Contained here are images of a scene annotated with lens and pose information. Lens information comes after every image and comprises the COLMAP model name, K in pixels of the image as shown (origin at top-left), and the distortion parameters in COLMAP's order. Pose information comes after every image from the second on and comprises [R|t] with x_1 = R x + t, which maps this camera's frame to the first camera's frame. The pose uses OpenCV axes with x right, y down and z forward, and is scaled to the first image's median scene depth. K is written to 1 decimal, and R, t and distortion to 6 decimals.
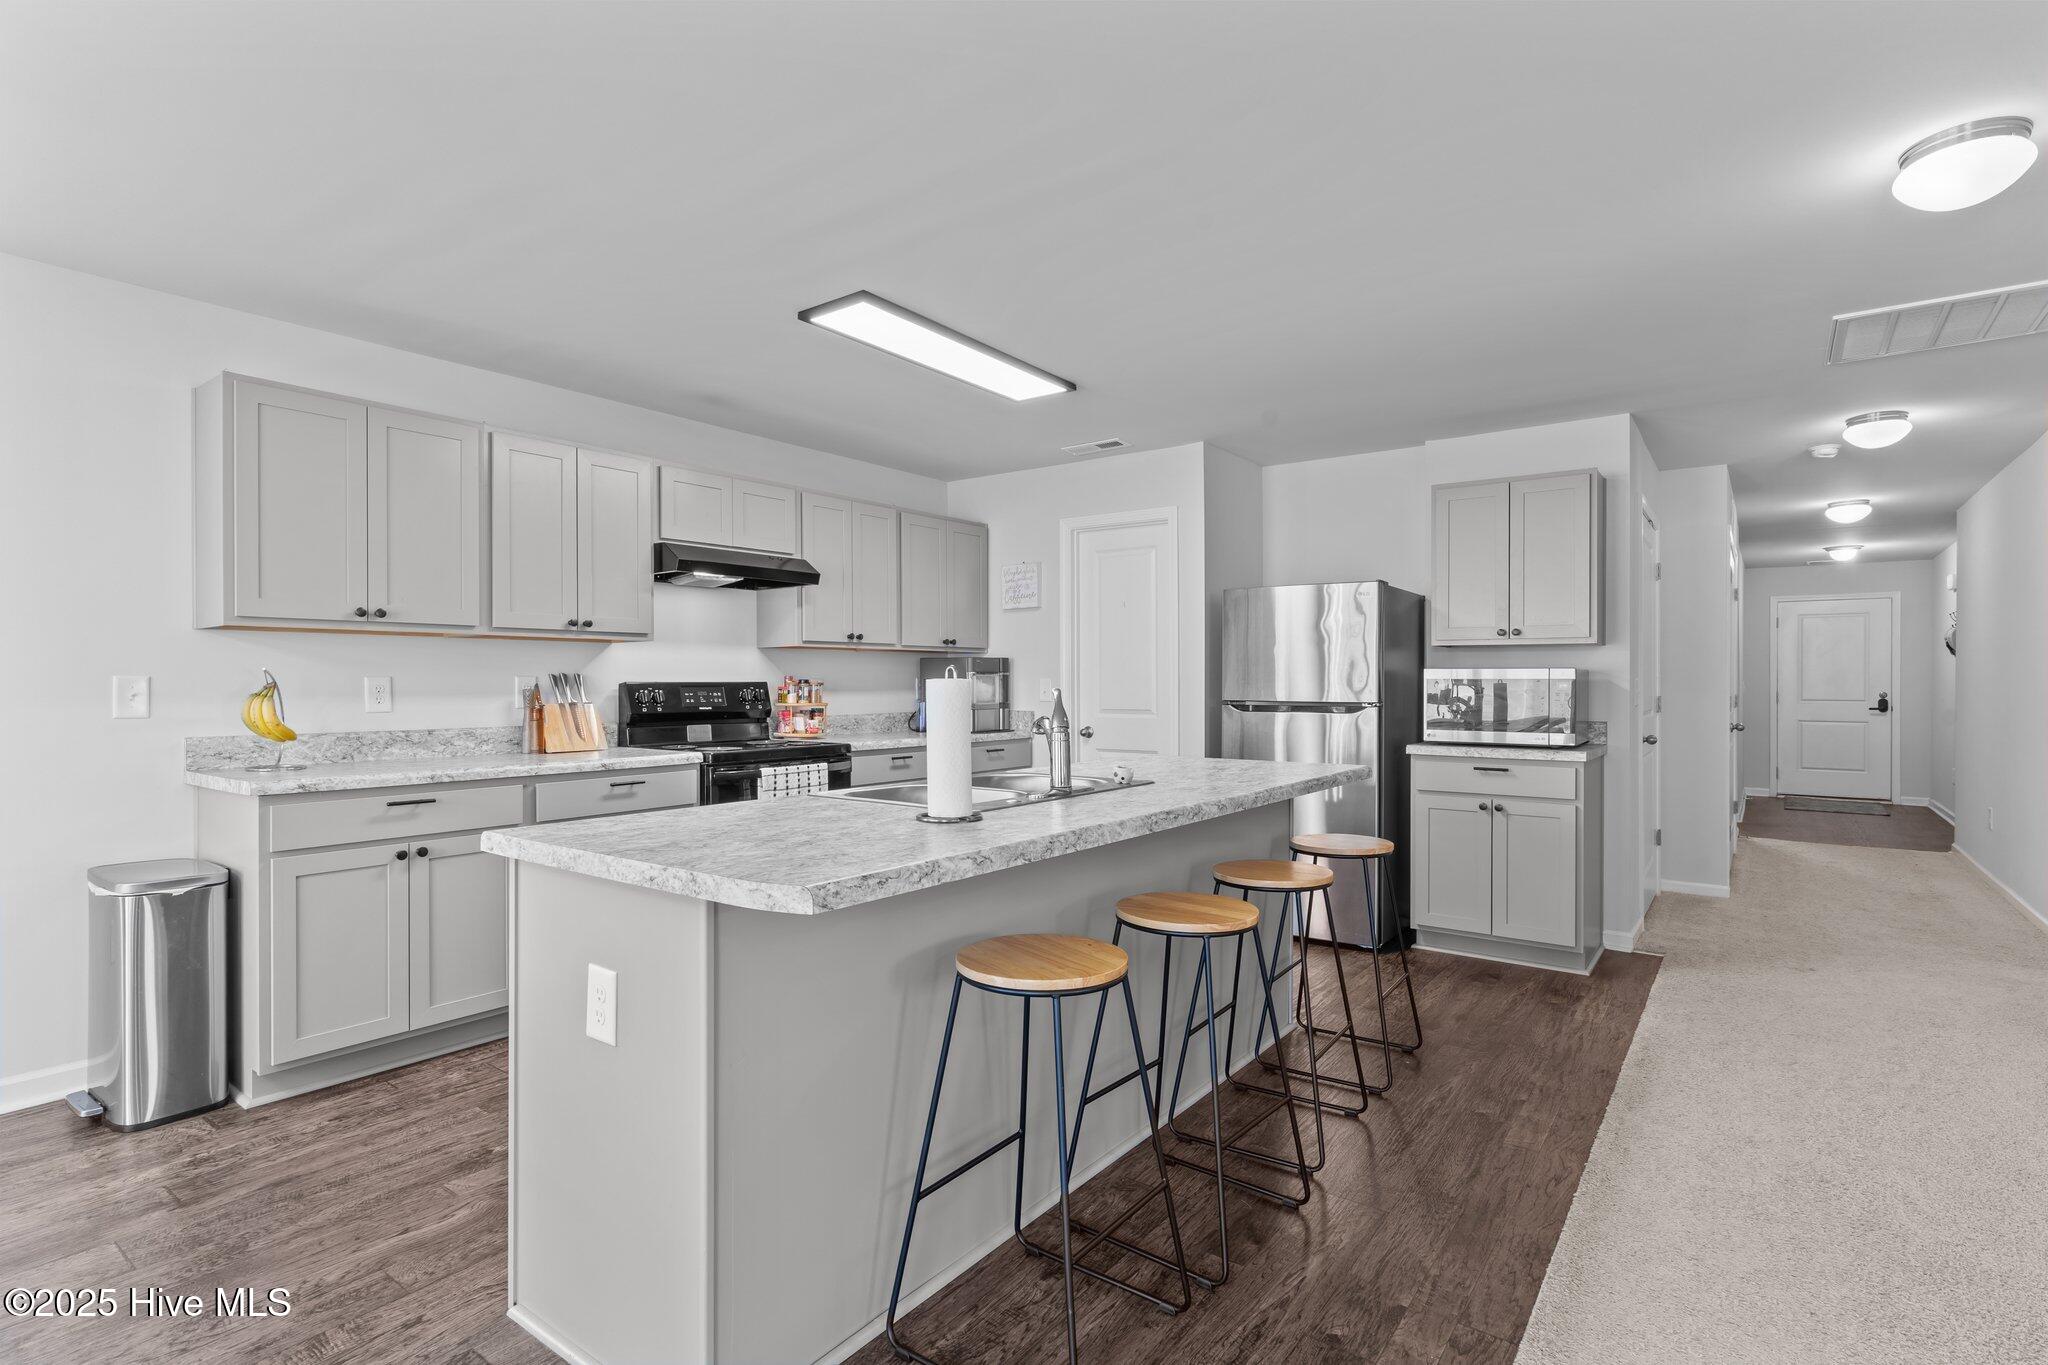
lens RADIAL K [[1003.9, 0, 1012.4], [0, 1003.9, 682.2], [0, 0, 1]] dist [-0.003661, 0.003062]
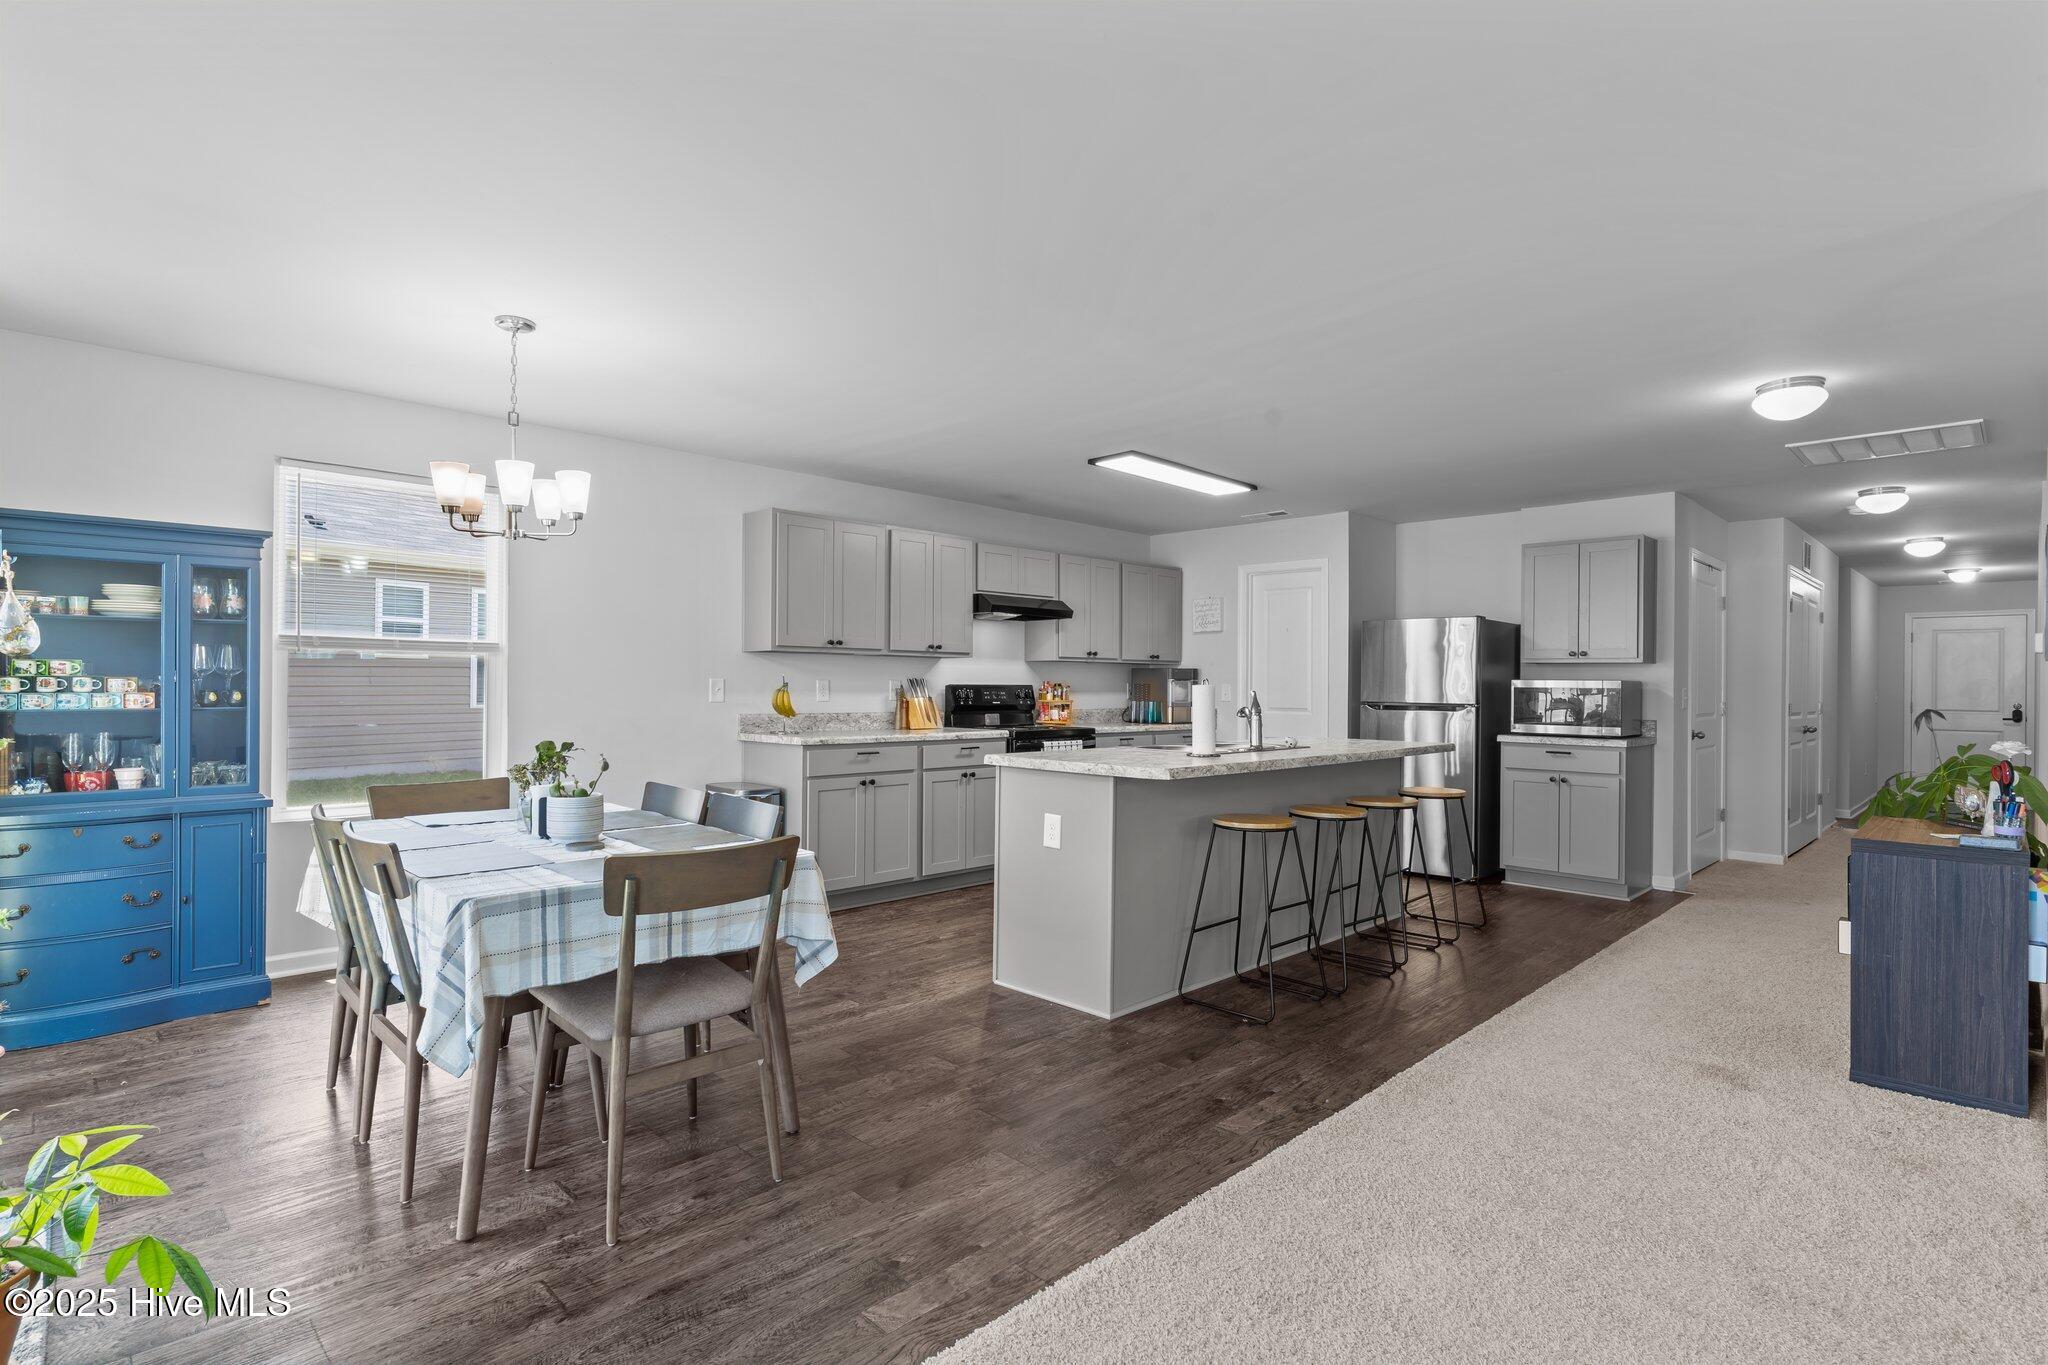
lens RADIAL K [[1003.9, 0, 1018.3], [0, 1003.9, 680.3], [0, 0, 1]] dist [-0.003661, 0.003062]
pose [[0.990051, 0.008452, -0.140456, -0.067544], [-0.009220, 0.999946, -0.004819, 0.000138], [0.140408, 0.006066, 0.990075, -0.461537]]
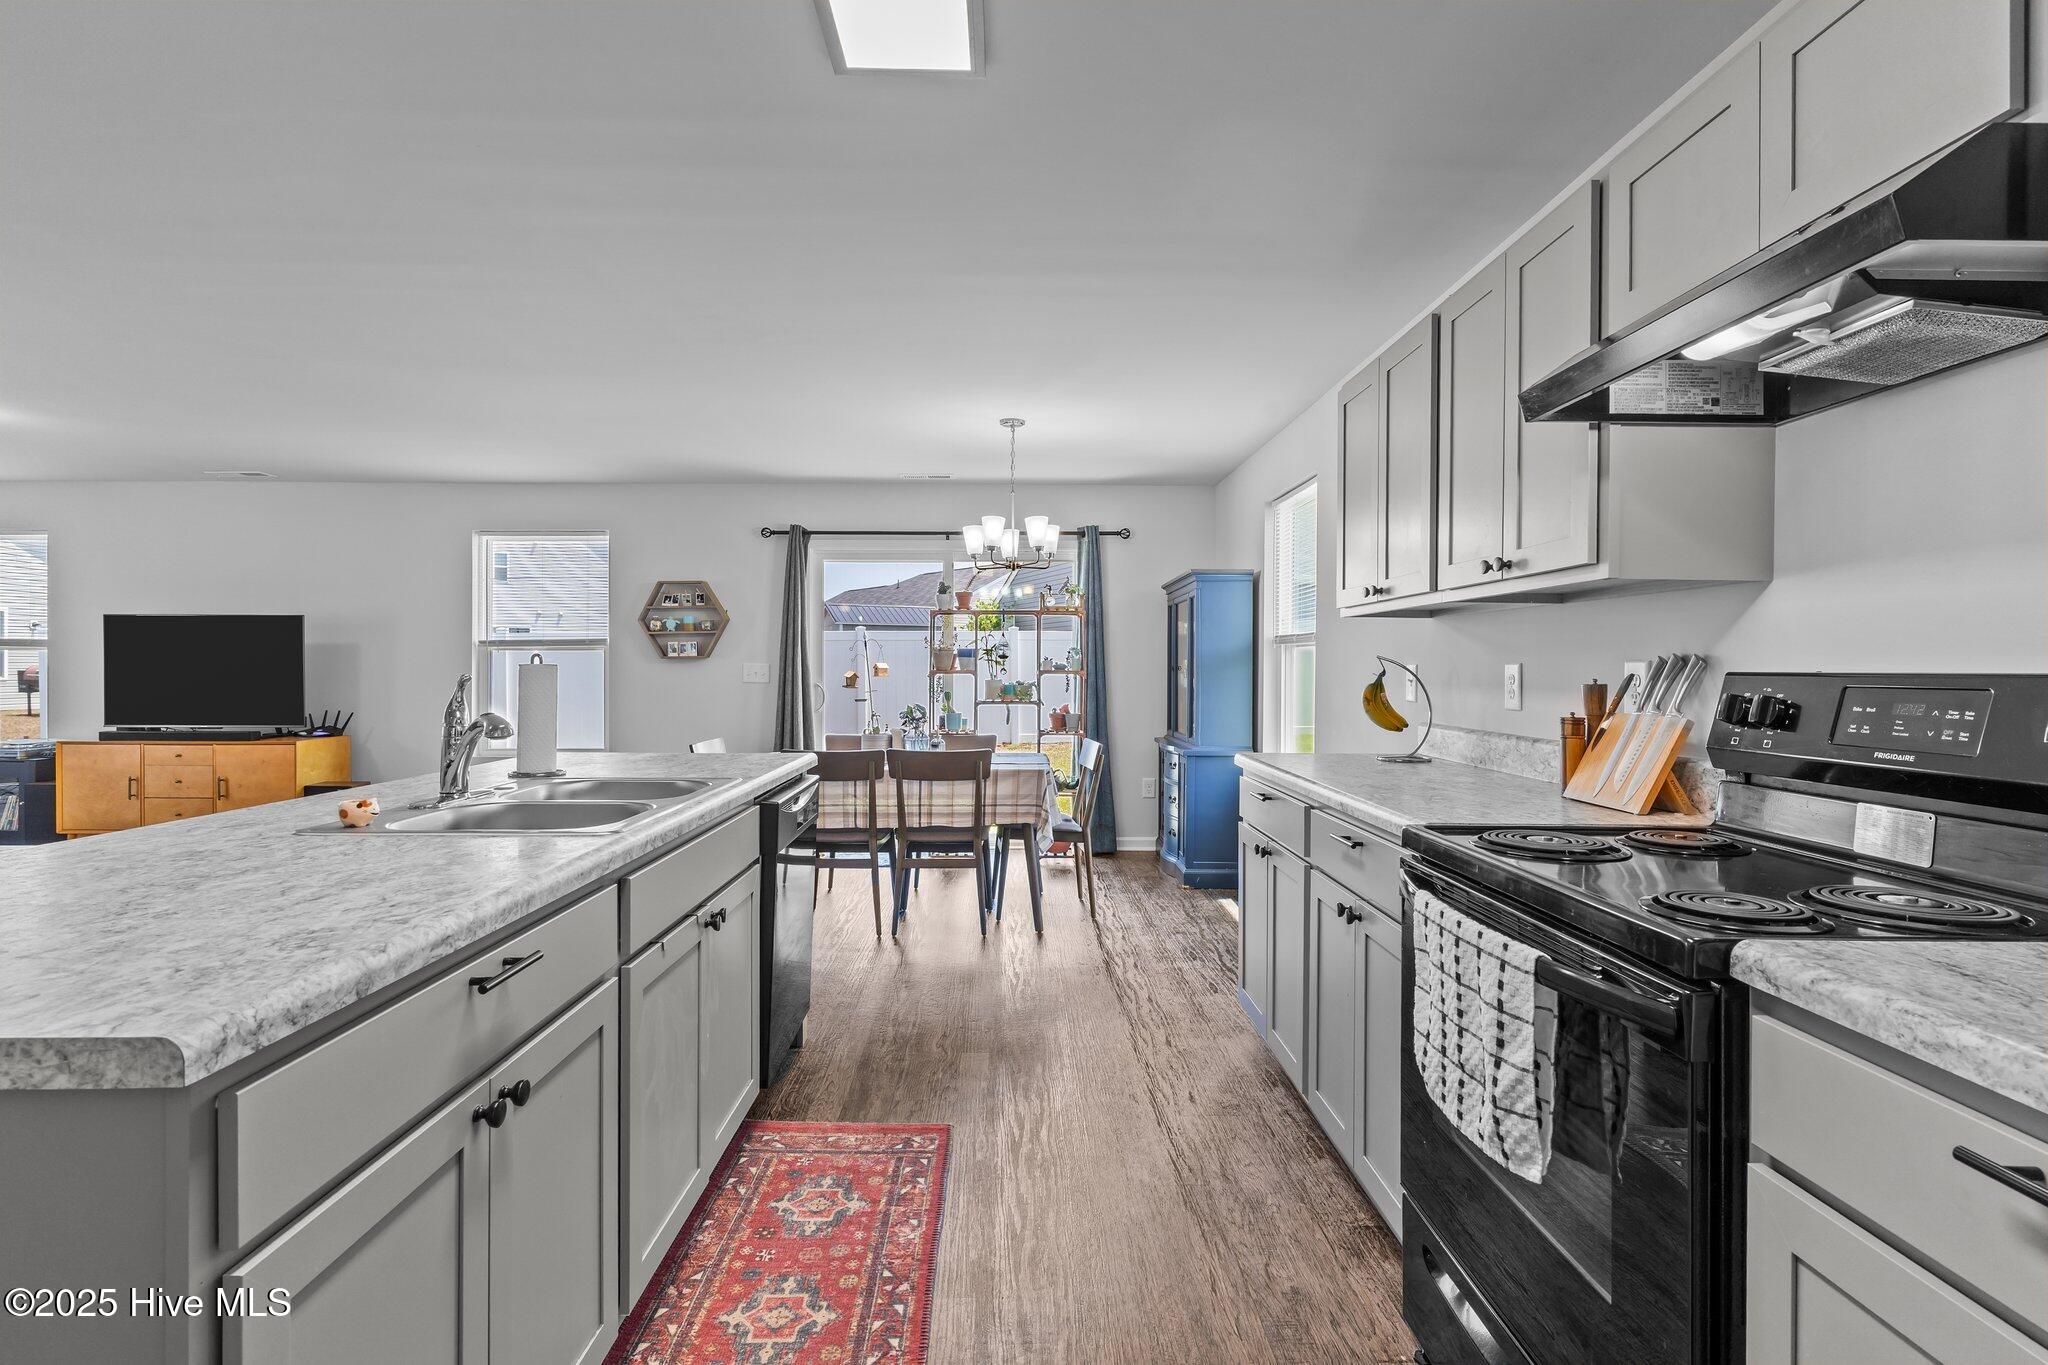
lens RADIAL K [[984.2, 0, 1017.6], [0, 984.2, 681.6], [0, 0, 1]] dist [0.009574, -0.005712]
pose [[-0.796458, 0.006224, -0.604662, 0.099238], [-0.003490, 0.999883, 0.014889, -0.001003], [0.604684, 0.013969, -0.796343, 1.086850]]
